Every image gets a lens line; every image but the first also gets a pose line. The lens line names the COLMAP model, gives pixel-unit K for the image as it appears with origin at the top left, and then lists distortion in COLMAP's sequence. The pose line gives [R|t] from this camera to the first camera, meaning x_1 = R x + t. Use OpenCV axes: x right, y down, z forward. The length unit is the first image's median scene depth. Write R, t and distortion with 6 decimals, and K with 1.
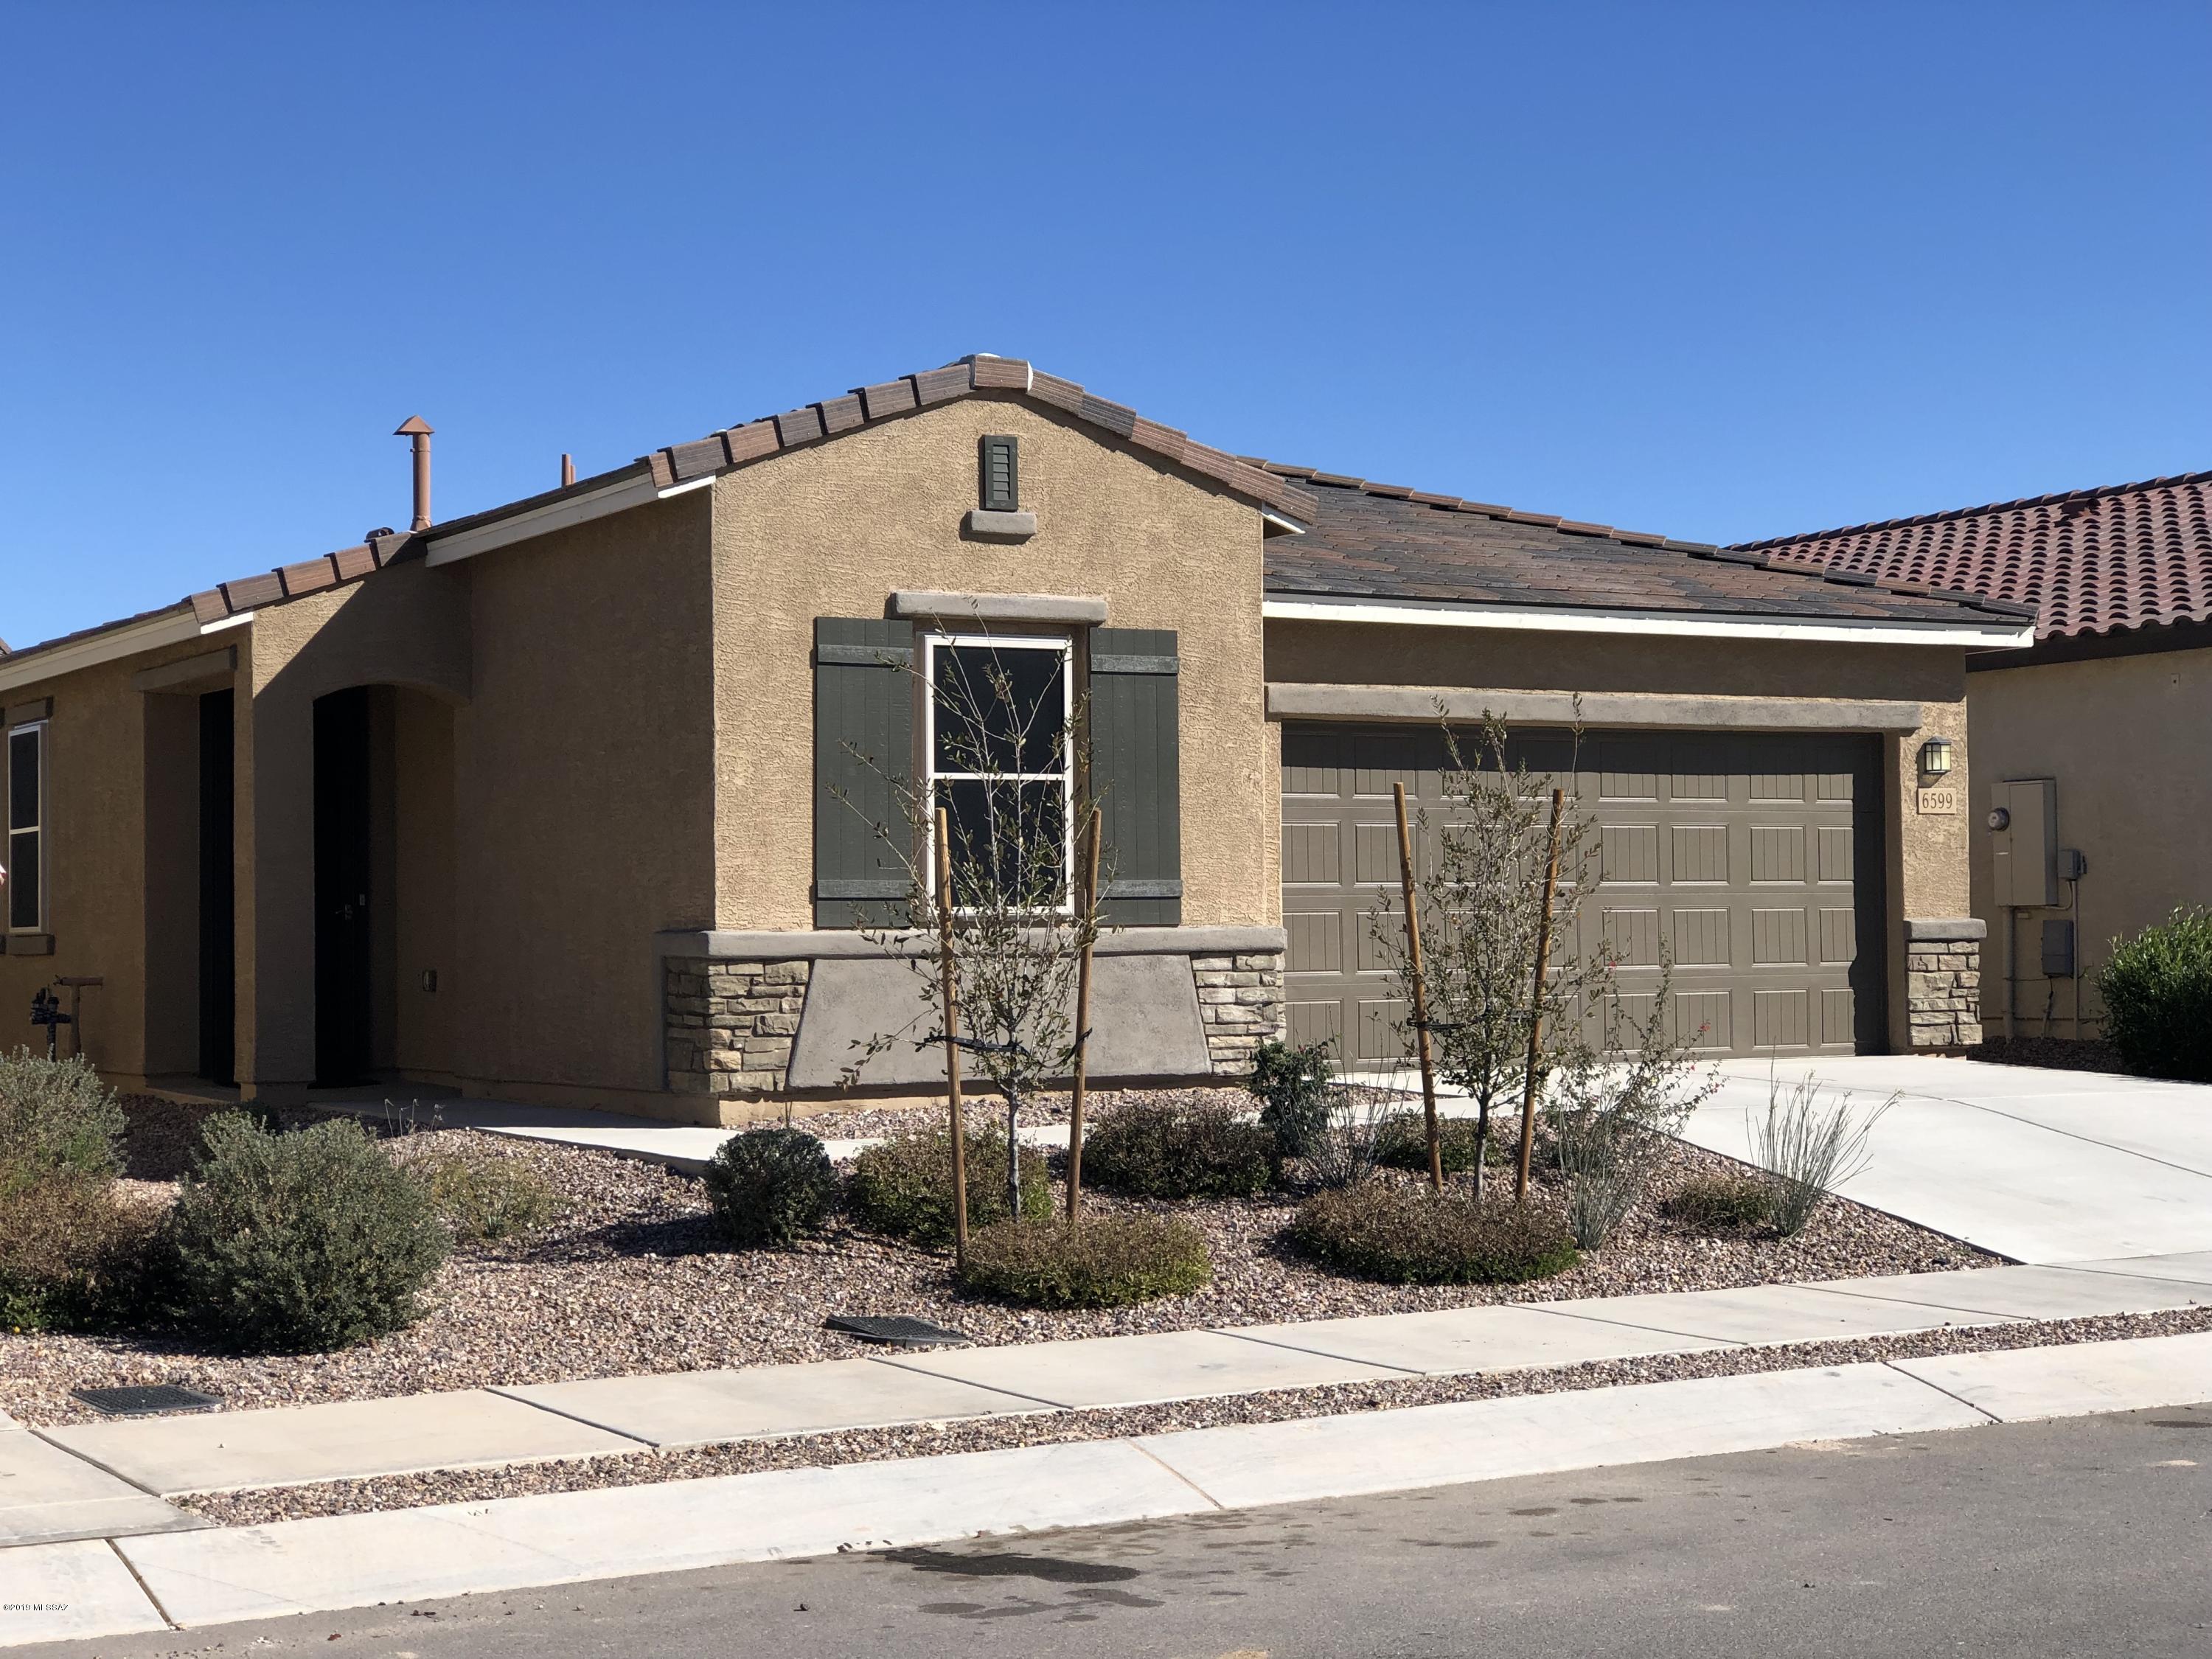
lens RADIAL K [[3522.6, 0, 1106.0], [0, 3522.6, 833.4], [0, 0, 1]] dist [-0.053828, 0.009559]
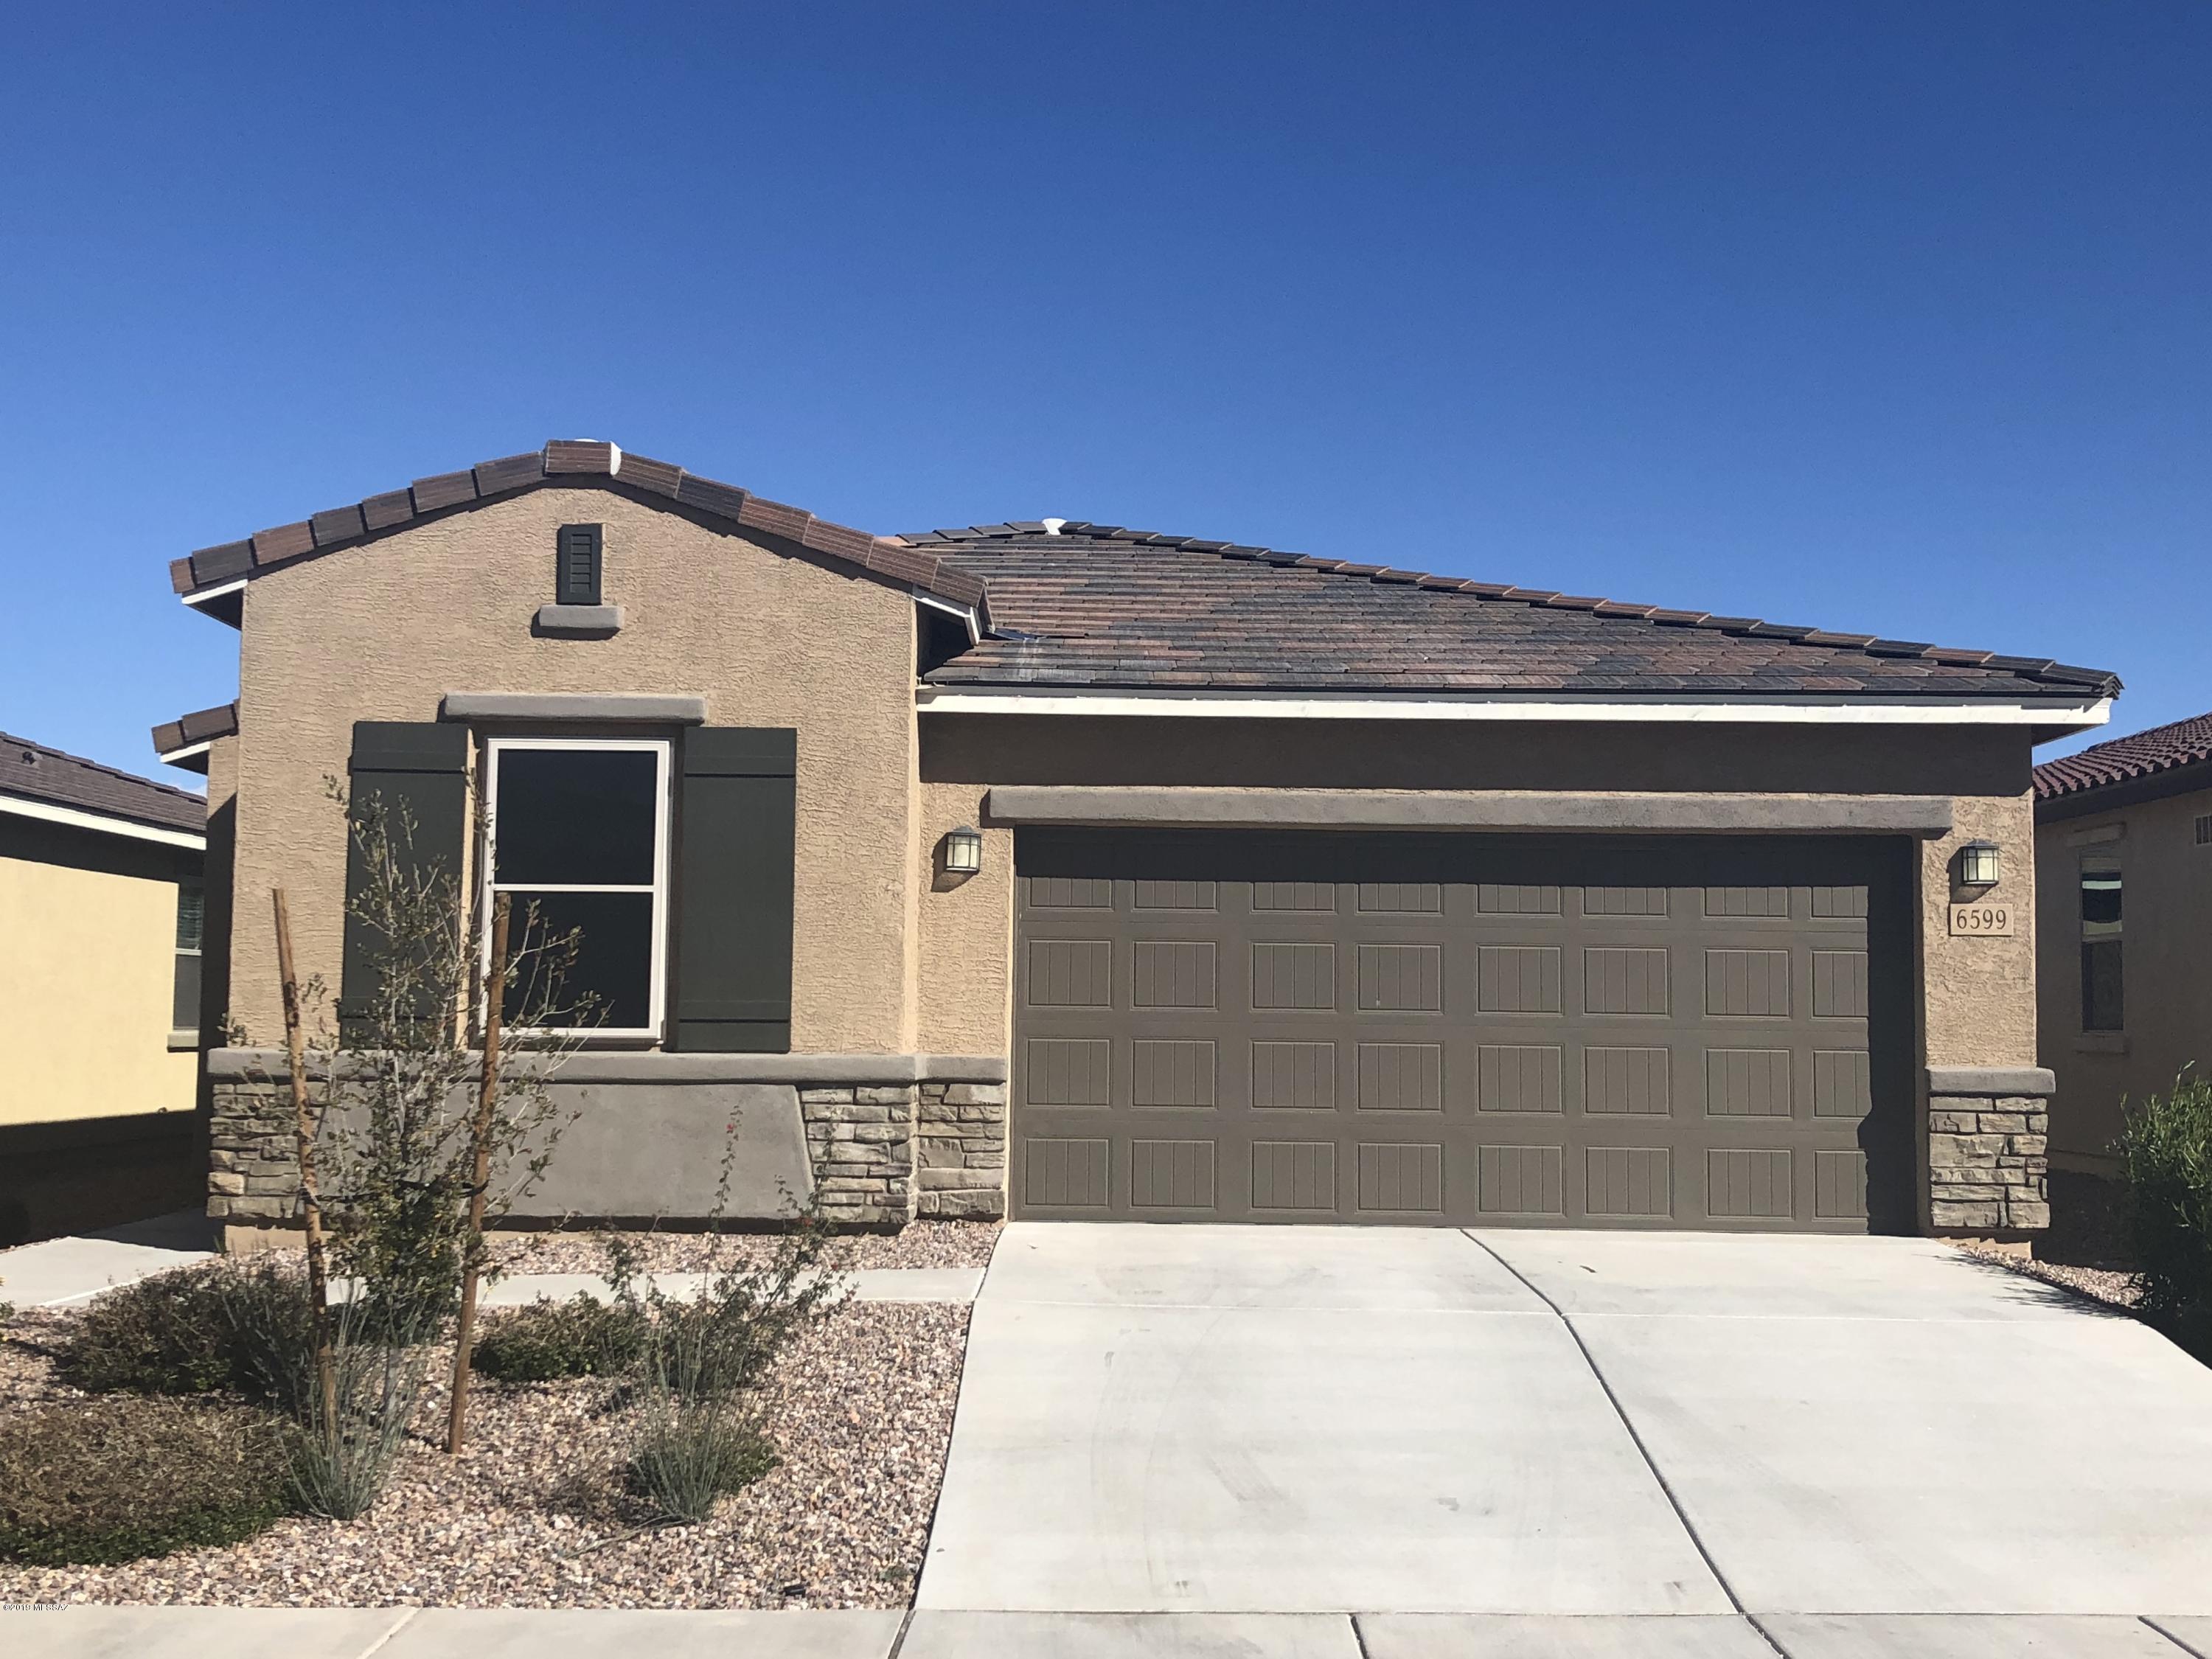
lens RADIAL K [[2634.9, 0, 1102.2], [0, 2634.9, 818.2], [0, 0, 1]] dist [0.193298, -0.838316]
pose [[0.875762, -0.016903, -0.482447, 0.418121], [-0.007721, 0.998769, -0.049008, -0.001208], [0.482681, 0.046645, 0.874553, 0.438324]]
